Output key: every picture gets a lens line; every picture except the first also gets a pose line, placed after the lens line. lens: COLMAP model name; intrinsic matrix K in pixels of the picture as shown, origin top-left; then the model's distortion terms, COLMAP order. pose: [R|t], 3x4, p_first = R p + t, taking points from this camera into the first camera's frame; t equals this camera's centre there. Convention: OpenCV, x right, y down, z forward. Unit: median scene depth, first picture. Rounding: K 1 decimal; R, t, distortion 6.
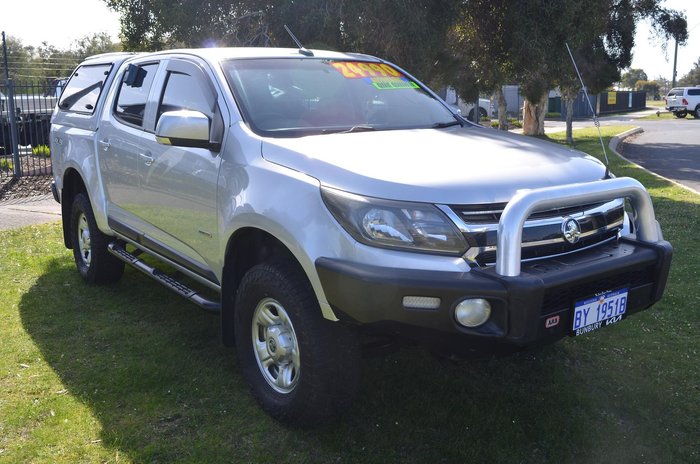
lens RADIAL K [[748.0, 0, 350.0], [0, 748.0, 232.0], [0, 0, 1]] dist [-0.085000, 0.017083]
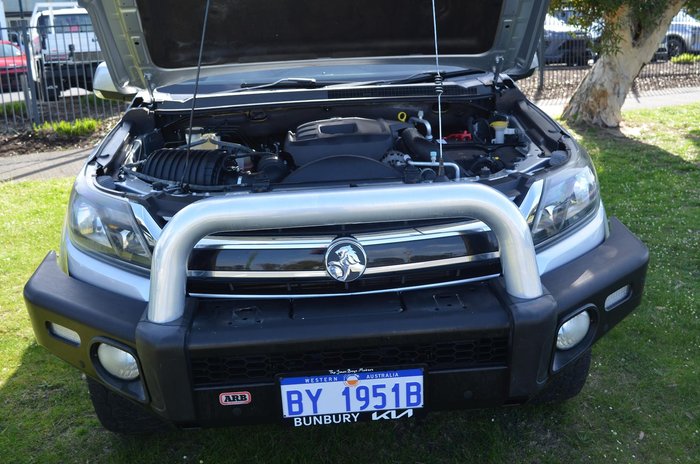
lens RADIAL K [[748.0, 0, 350.0], [0, 748.0, 232.0], [0, 0, 1]] dist [-0.085000, 0.017083]
pose [[0.836793, 0.124699, -0.533130, 0.583525], [-0.068362, 0.989895, 0.124236, -0.096583], [0.543235, -0.067514, 0.836862, 0.433351]]
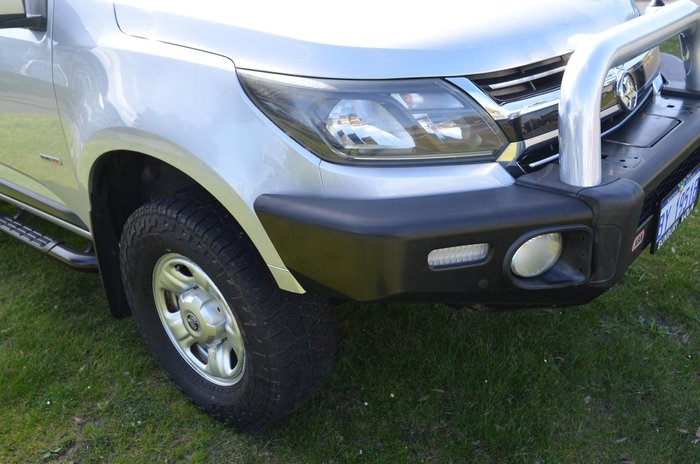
lens RADIAL K [[668.9, 0, 350.0], [0, 668.9, 232.0], [0, 0, 1]] dist [-0.069485, -0.016329]
pose [[0.967644, -0.172436, 0.184201, -0.064752], [0.126465, 0.963168, 0.237305, -0.046822], [-0.218337, -0.206331, 0.953812, 0.428980]]
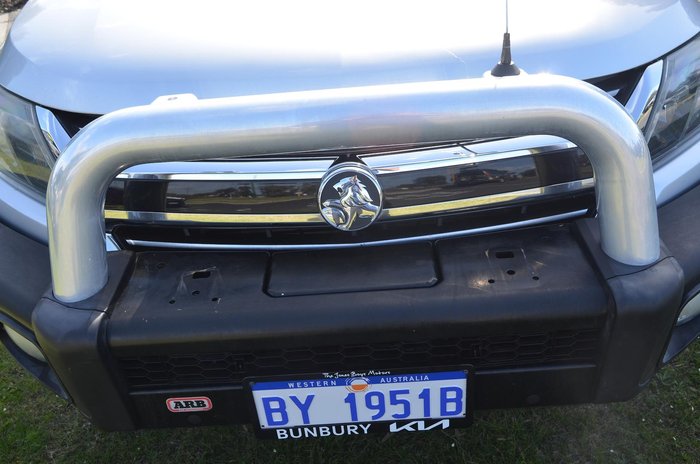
lens RADIAL K [[668.9, 0, 350.0], [0, 668.9, 232.0], [0, 0, 1]] dist [-0.069485, -0.016329]
pose [[0.802242, 0.252769, -0.540848, 0.458527], [-0.044745, 0.928853, 0.367736, -0.109522], [0.595320, -0.270813, 0.756475, 0.659577]]
